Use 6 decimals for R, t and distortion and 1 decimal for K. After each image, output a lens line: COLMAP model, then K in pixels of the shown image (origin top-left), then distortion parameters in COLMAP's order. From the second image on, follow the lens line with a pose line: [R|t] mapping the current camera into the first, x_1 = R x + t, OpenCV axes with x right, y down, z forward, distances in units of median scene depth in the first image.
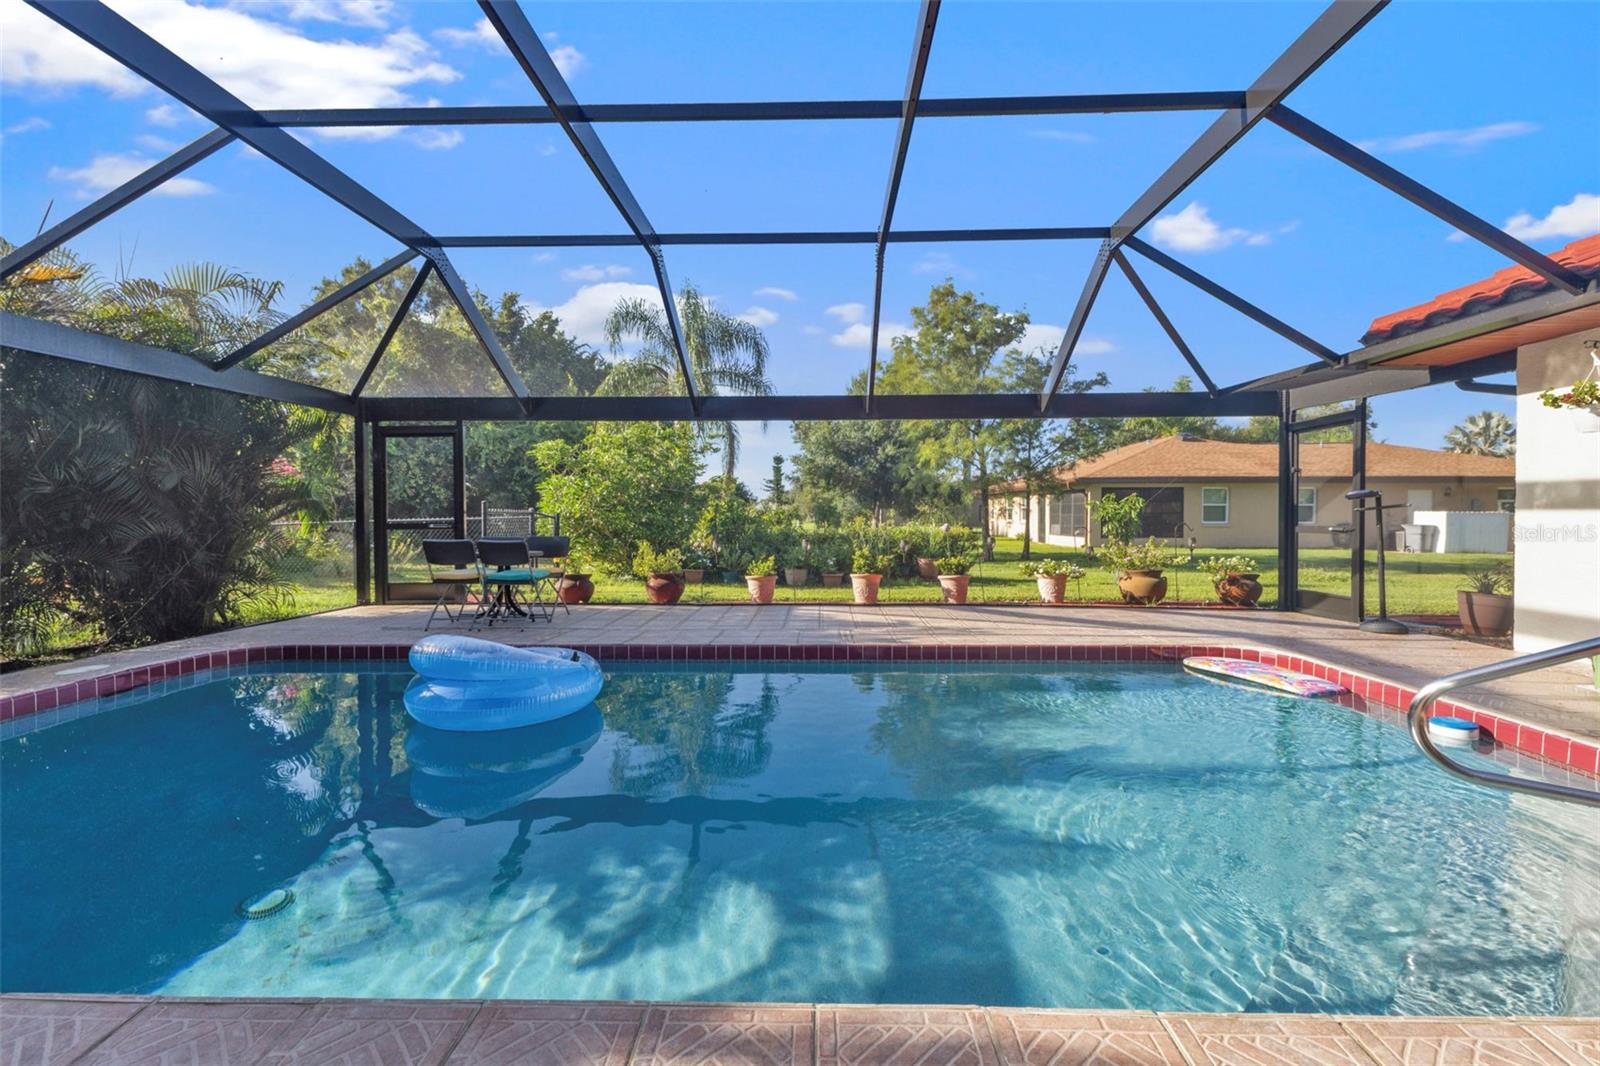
lens RADIAL K [[690.9, 0, 803.8], [0, 690.9, 513.6], [0, 0, 1]] dist [0.003918, 0.000773]
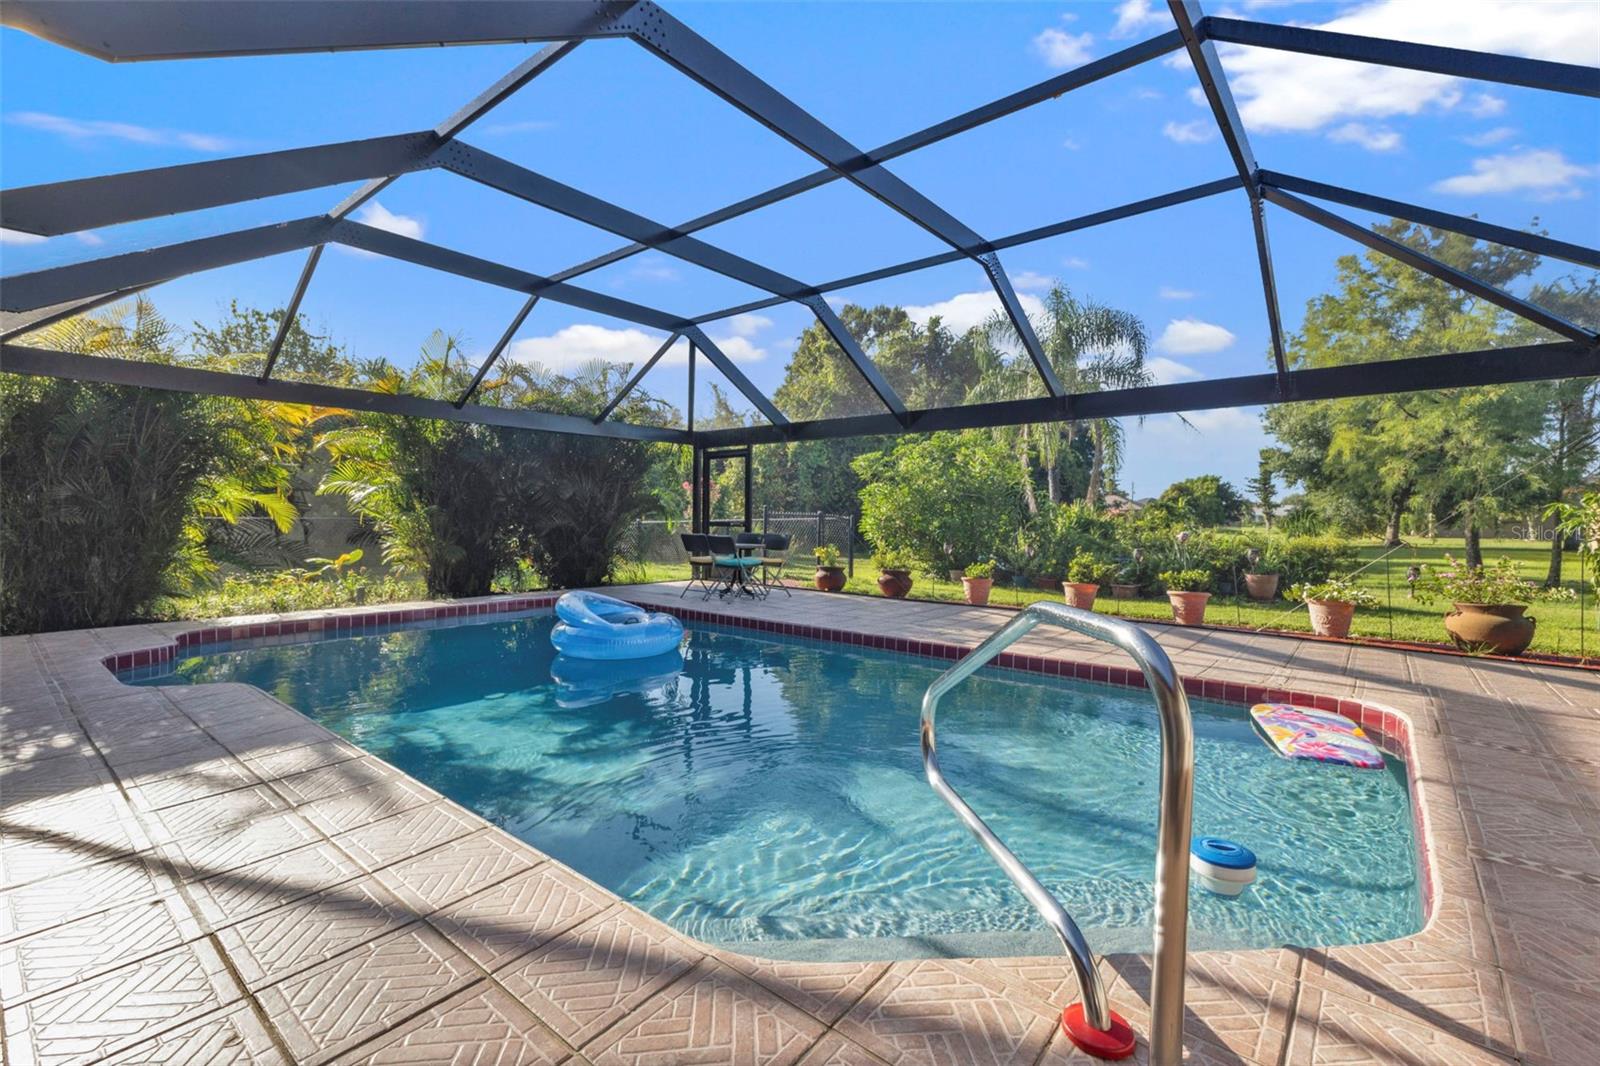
lens RADIAL K [[700.5, 0, 797.3], [0, 700.5, 542.4], [0, 0, 1]] dist [-0.001566, -0.000359]
pose [[0.765426, 0.030185, -0.642816, 0.391742], [-0.008554, 0.999288, 0.036739, 0.001703], [0.643467, -0.022622, 0.765139, 0.034455]]
